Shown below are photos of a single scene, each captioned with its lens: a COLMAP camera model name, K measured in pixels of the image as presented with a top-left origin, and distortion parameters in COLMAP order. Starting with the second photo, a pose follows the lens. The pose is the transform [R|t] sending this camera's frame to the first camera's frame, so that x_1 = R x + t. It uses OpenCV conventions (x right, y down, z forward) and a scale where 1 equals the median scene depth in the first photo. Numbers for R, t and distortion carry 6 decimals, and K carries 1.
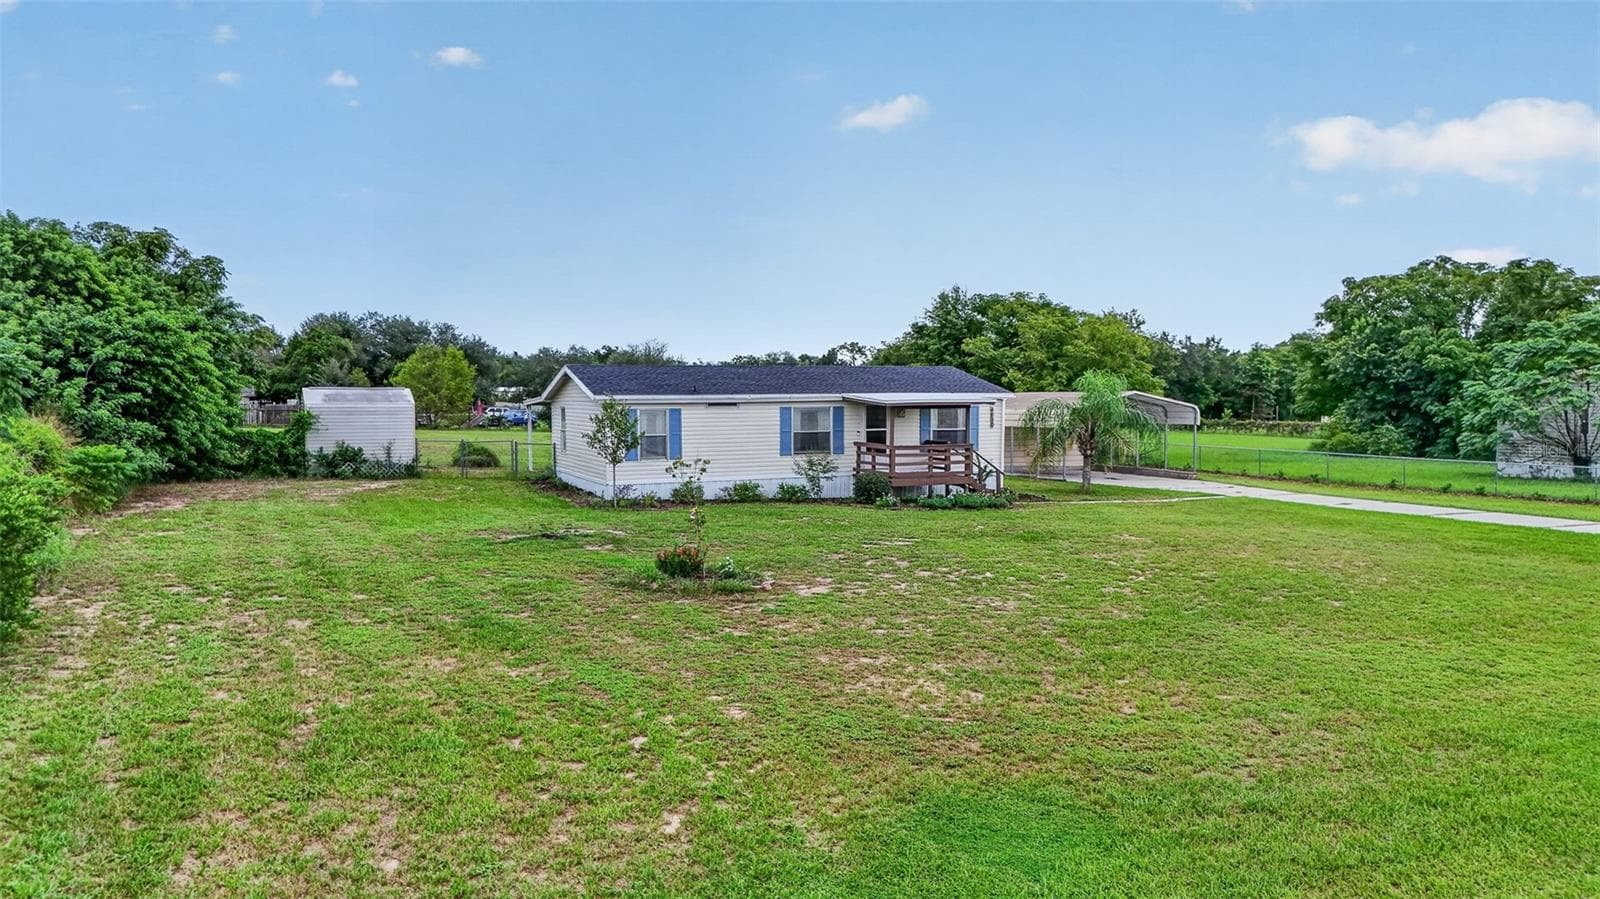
lens RADIAL K [[1162.0, 0, 800.0], [0, 1162.0, 449.5], [0, 0, 1]] dist [0.062756, -0.064407]
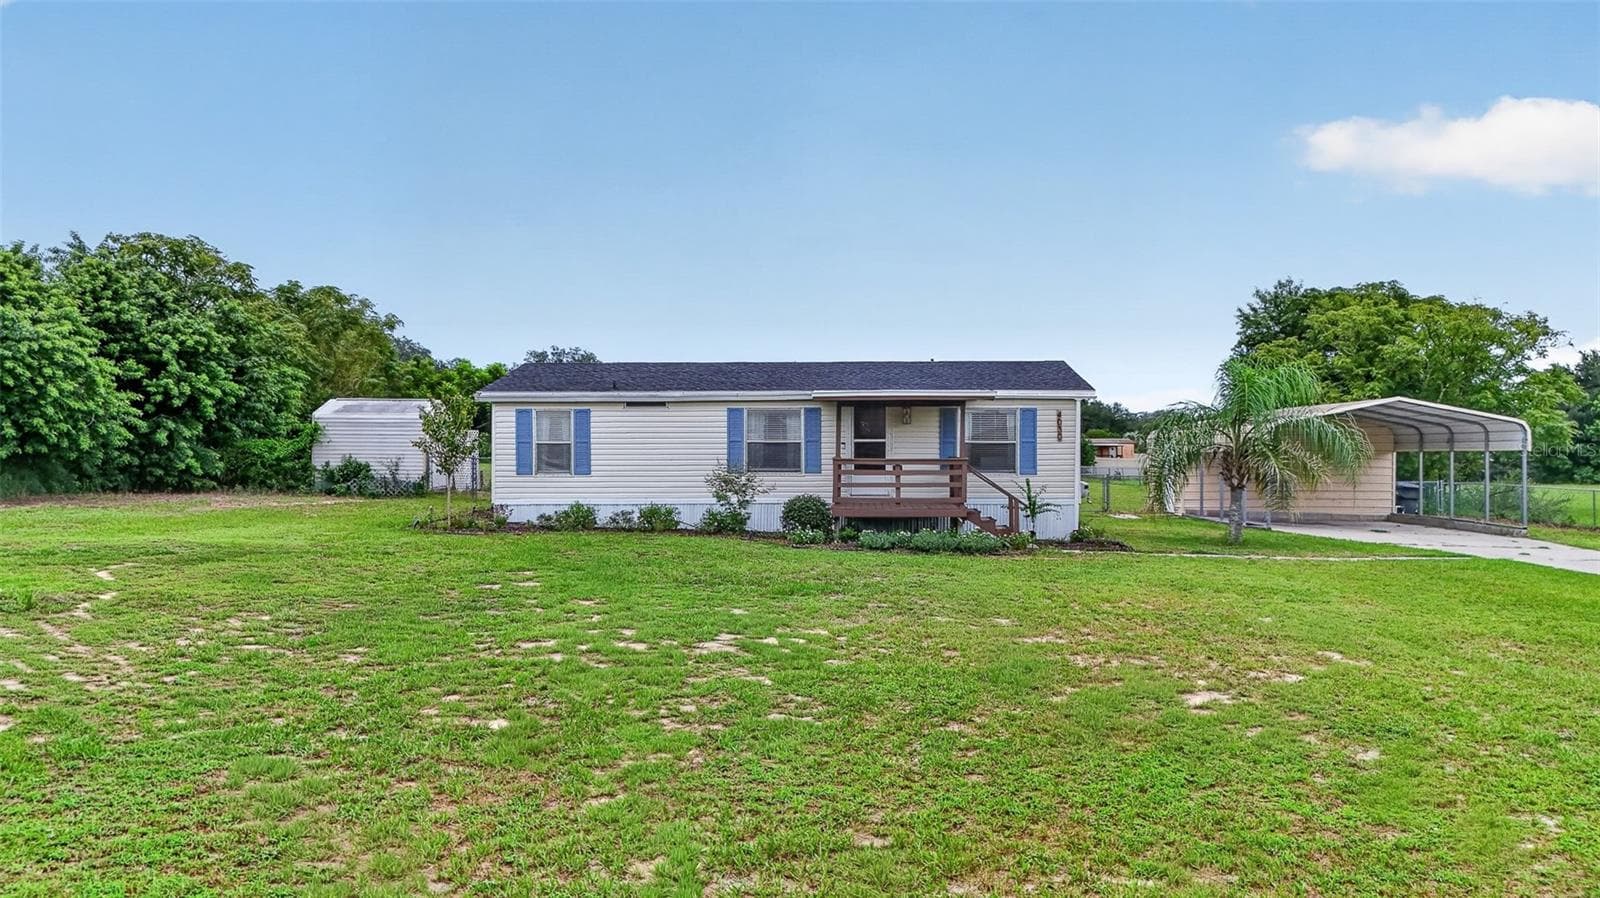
lens RADIAL K [[1178.1, 0, 800.0], [0, 1178.1, 449.0], [0, 0, 1]] dist [0.063847, -0.063165]
pose [[0.905157, 0.003413, -0.425065, 0.337070], [-0.024757, 0.998694, -0.044700, 0.021690], [0.424357, 0.050984, 0.904059, 0.325091]]
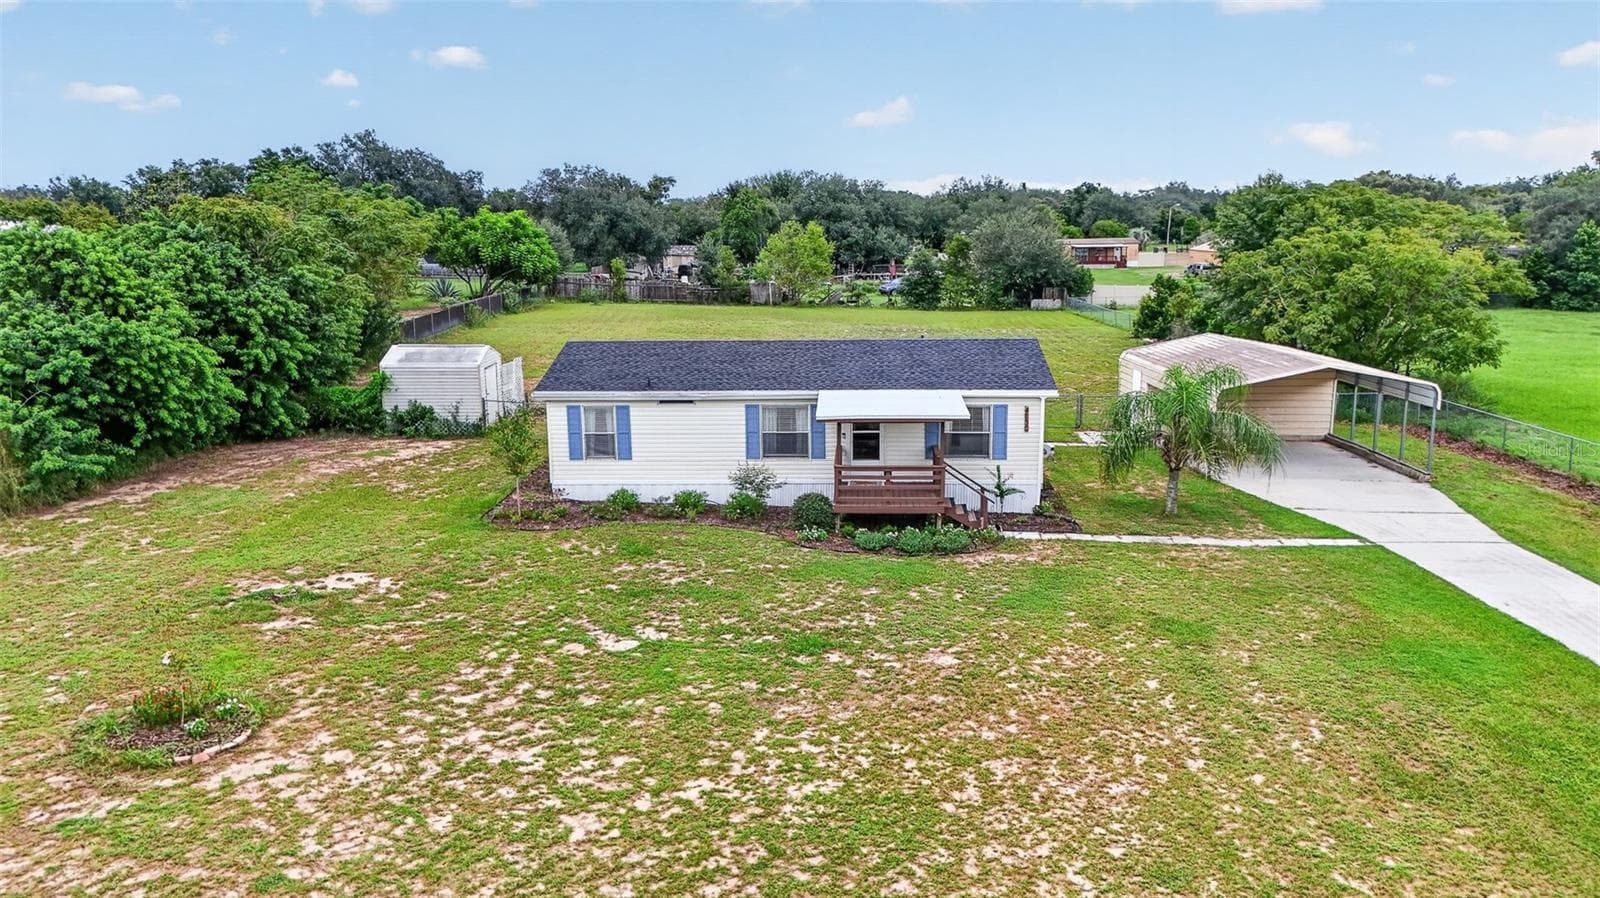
lens RADIAL K [[1162.0, 0, 800.0], [0, 1162.0, 449.0], [0, 0, 1]] dist [0.062756, -0.064407]
pose [[0.901359, 0.078600, -0.425880, 0.386170], [-0.014314, 0.988262, 0.152096, -0.133970], [0.432836, -0.130997, 0.891904, 0.220023]]
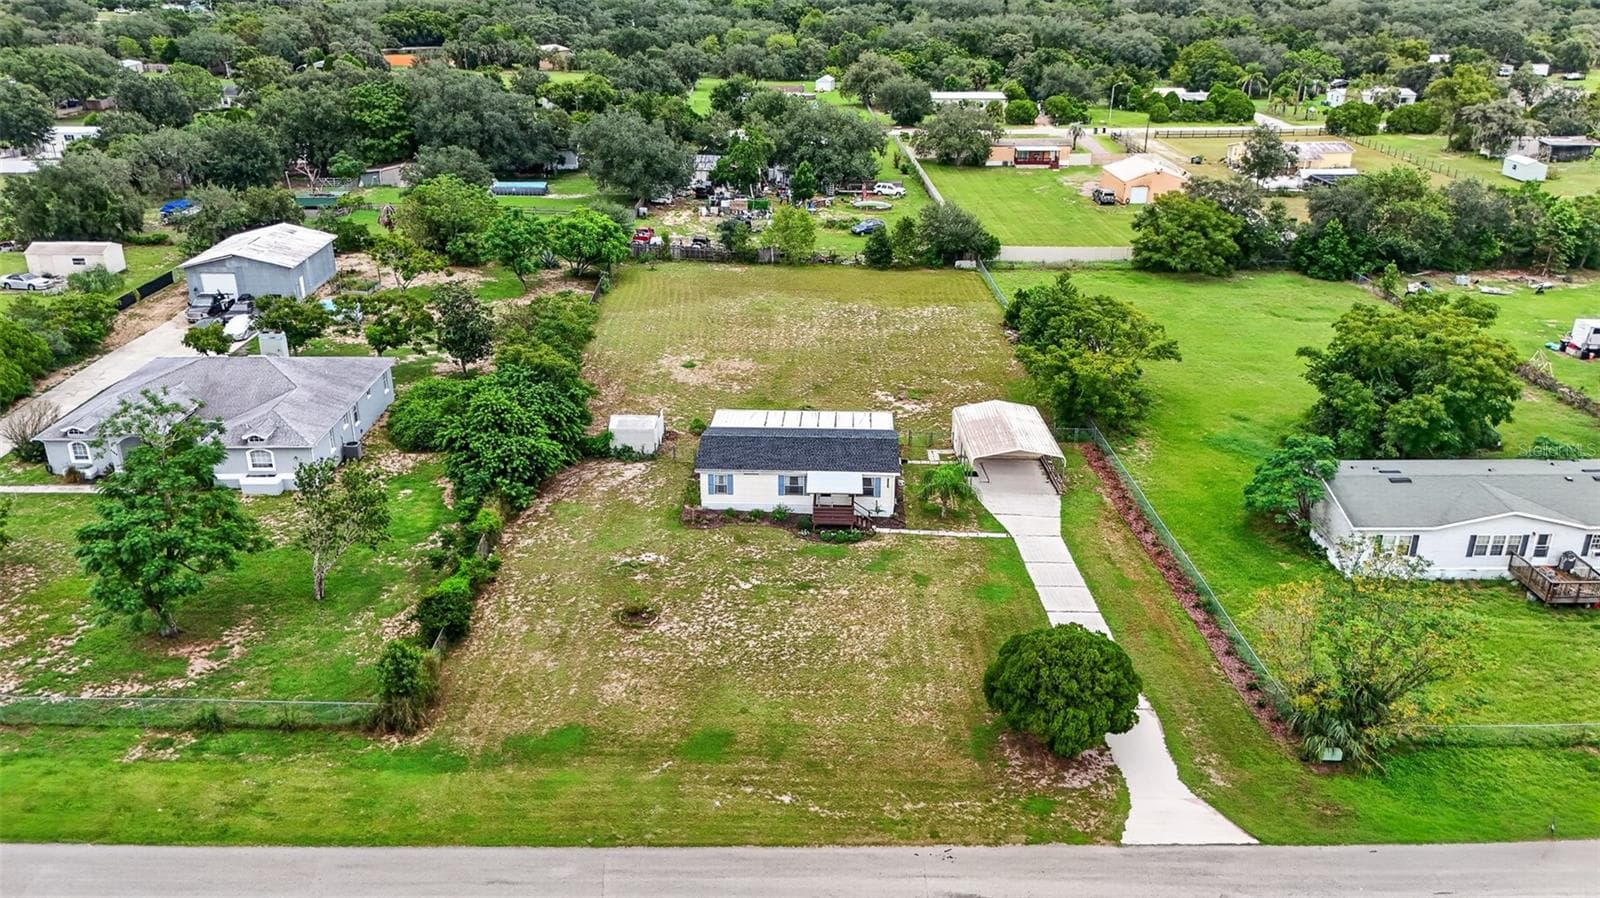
lens RADIAL K [[1162.0, 0, 800.0], [0, 1162.0, 449.0], [0, 0, 1]] dist [0.062756, -0.064407]
pose [[0.906124, 0.166157, -0.389013, 0.859622], [-0.027237, 0.940635, 0.338325, -0.821989], [0.422134, -0.295969, 0.856858, -0.867409]]
